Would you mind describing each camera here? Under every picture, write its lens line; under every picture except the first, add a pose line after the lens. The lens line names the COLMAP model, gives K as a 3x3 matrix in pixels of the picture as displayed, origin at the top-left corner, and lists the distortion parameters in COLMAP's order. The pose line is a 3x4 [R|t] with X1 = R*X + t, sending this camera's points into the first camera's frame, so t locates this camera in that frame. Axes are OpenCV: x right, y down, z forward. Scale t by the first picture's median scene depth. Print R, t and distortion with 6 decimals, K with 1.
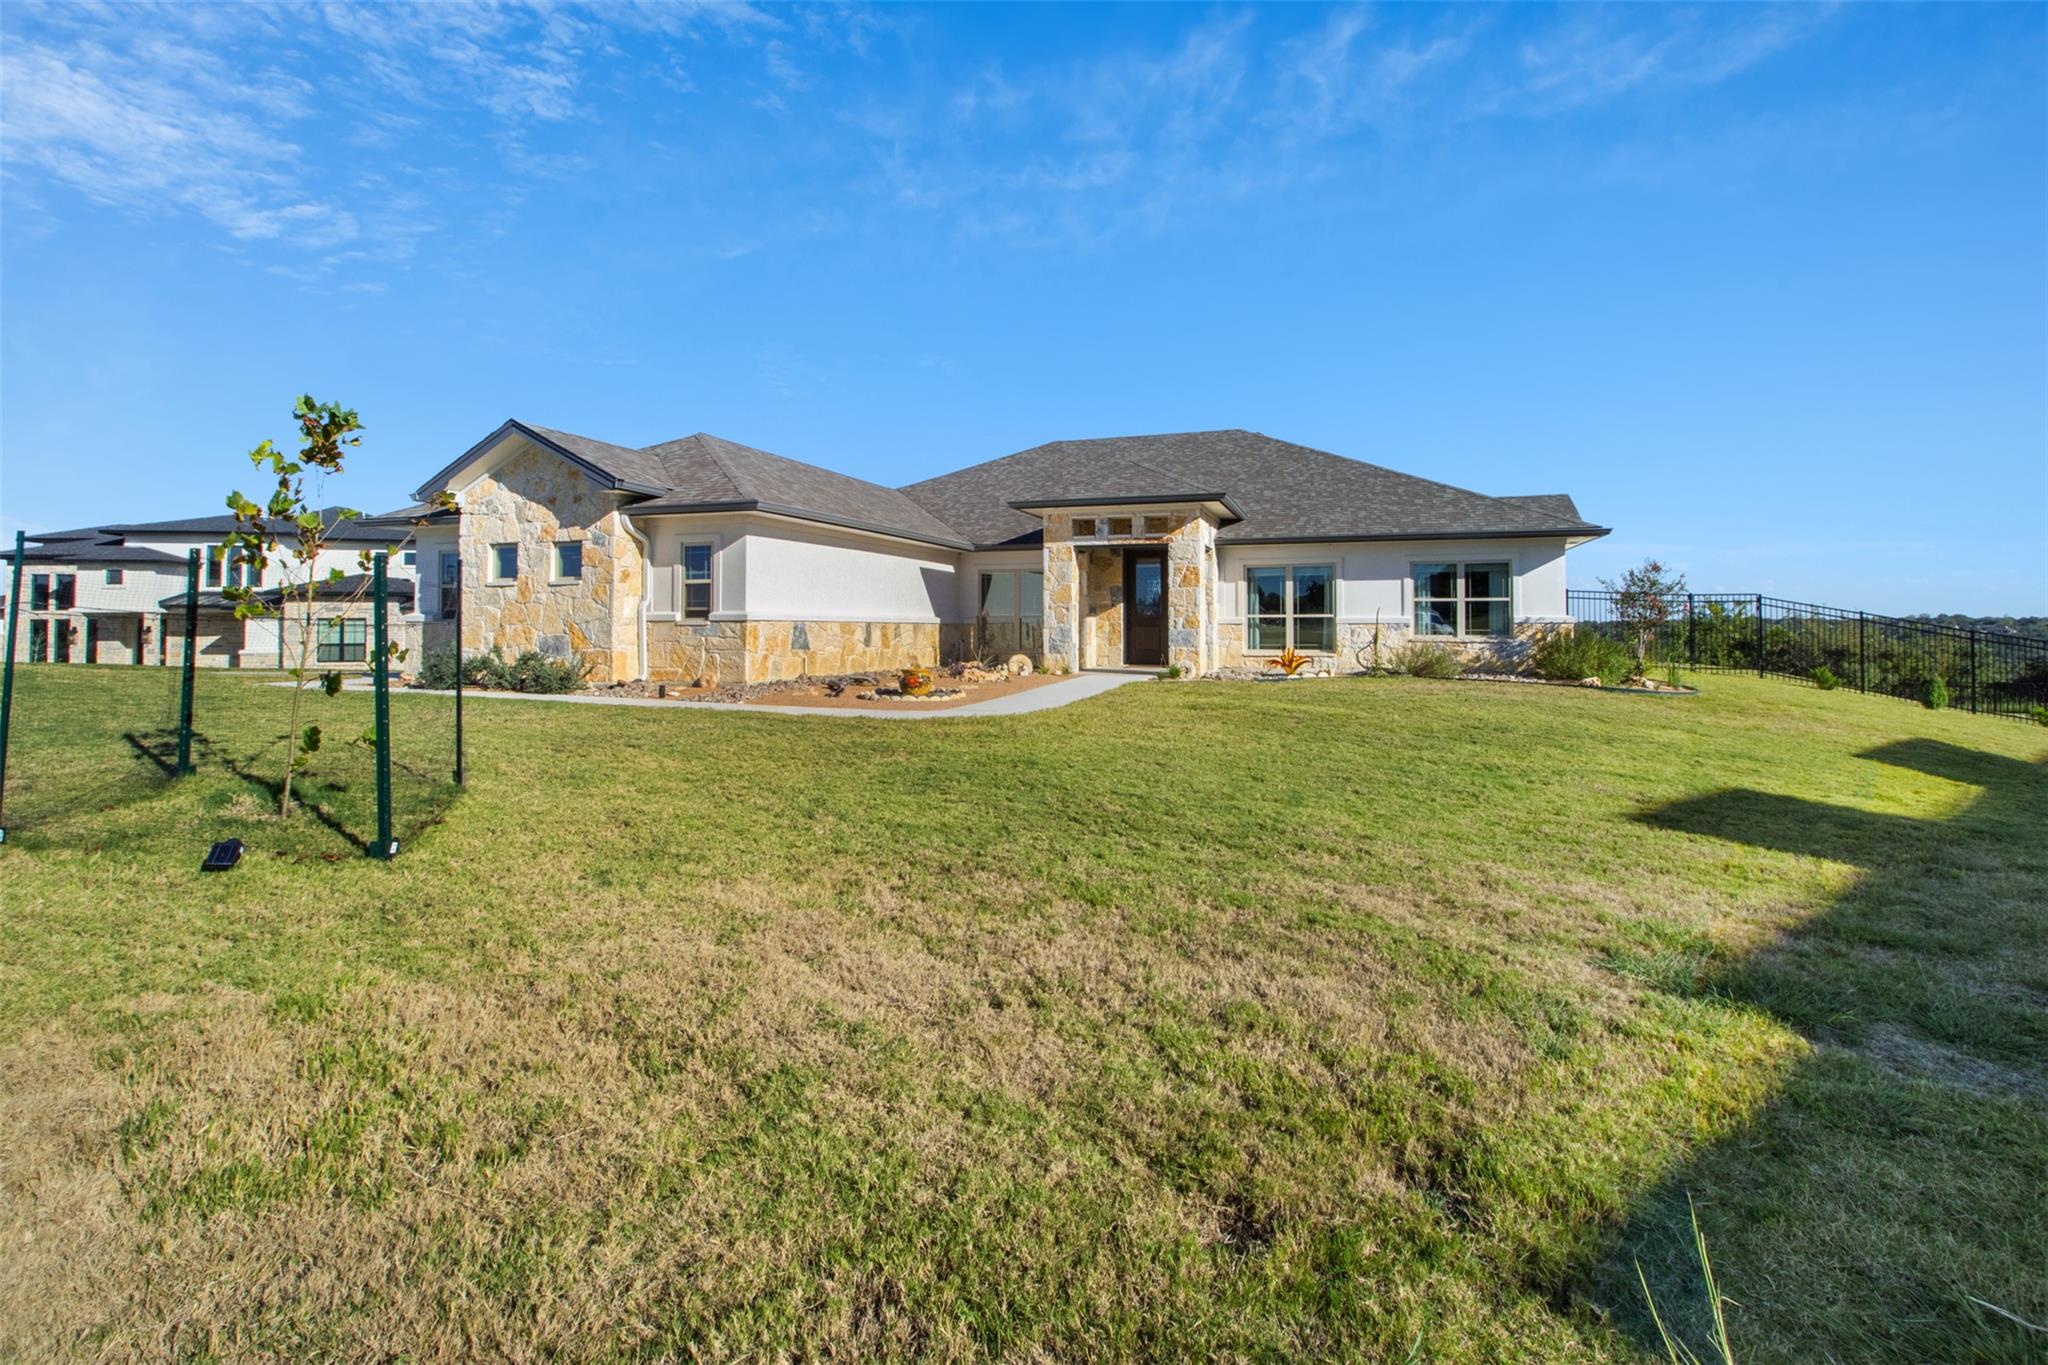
lens RADIAL K [[939.1, 0, 994.2], [0, 939.1, 615.5], [0, 0, 1]] dist [-0.017067, -0.001420]
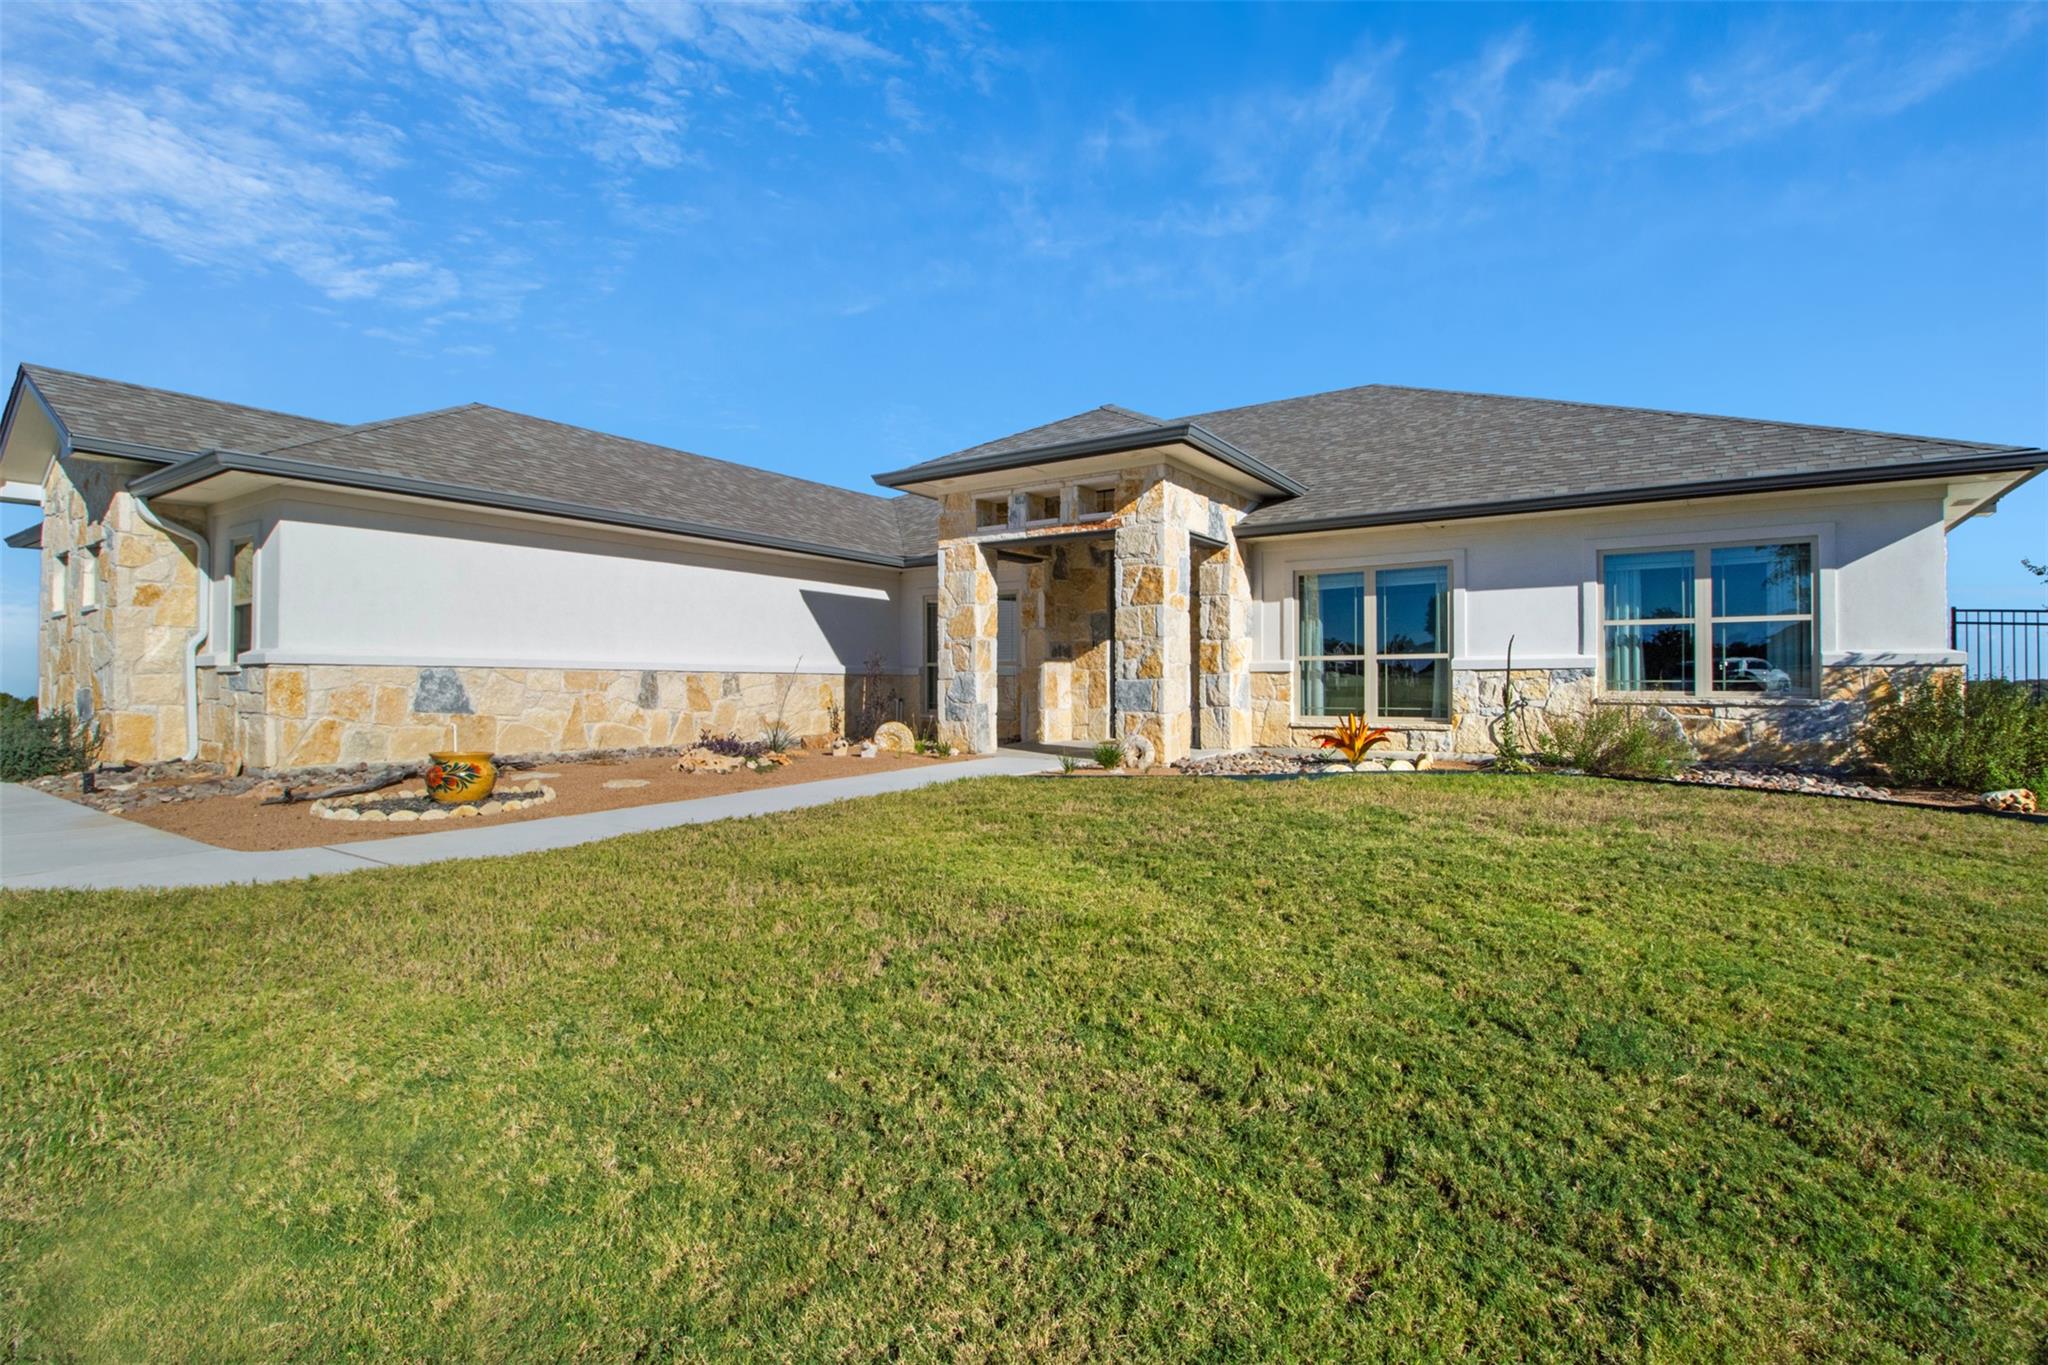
lens RADIAL K [[939.1, 0, 1022.7], [0, 939.1, 681.0], [0, 0, 1]] dist [-0.017067, -0.001420]
pose [[0.970977, -0.002621, -0.239157, 0.251135], [0.003856, 0.999982, 0.004696, 0.011610], [0.239141, -0.005482, 0.970969, 0.406451]]
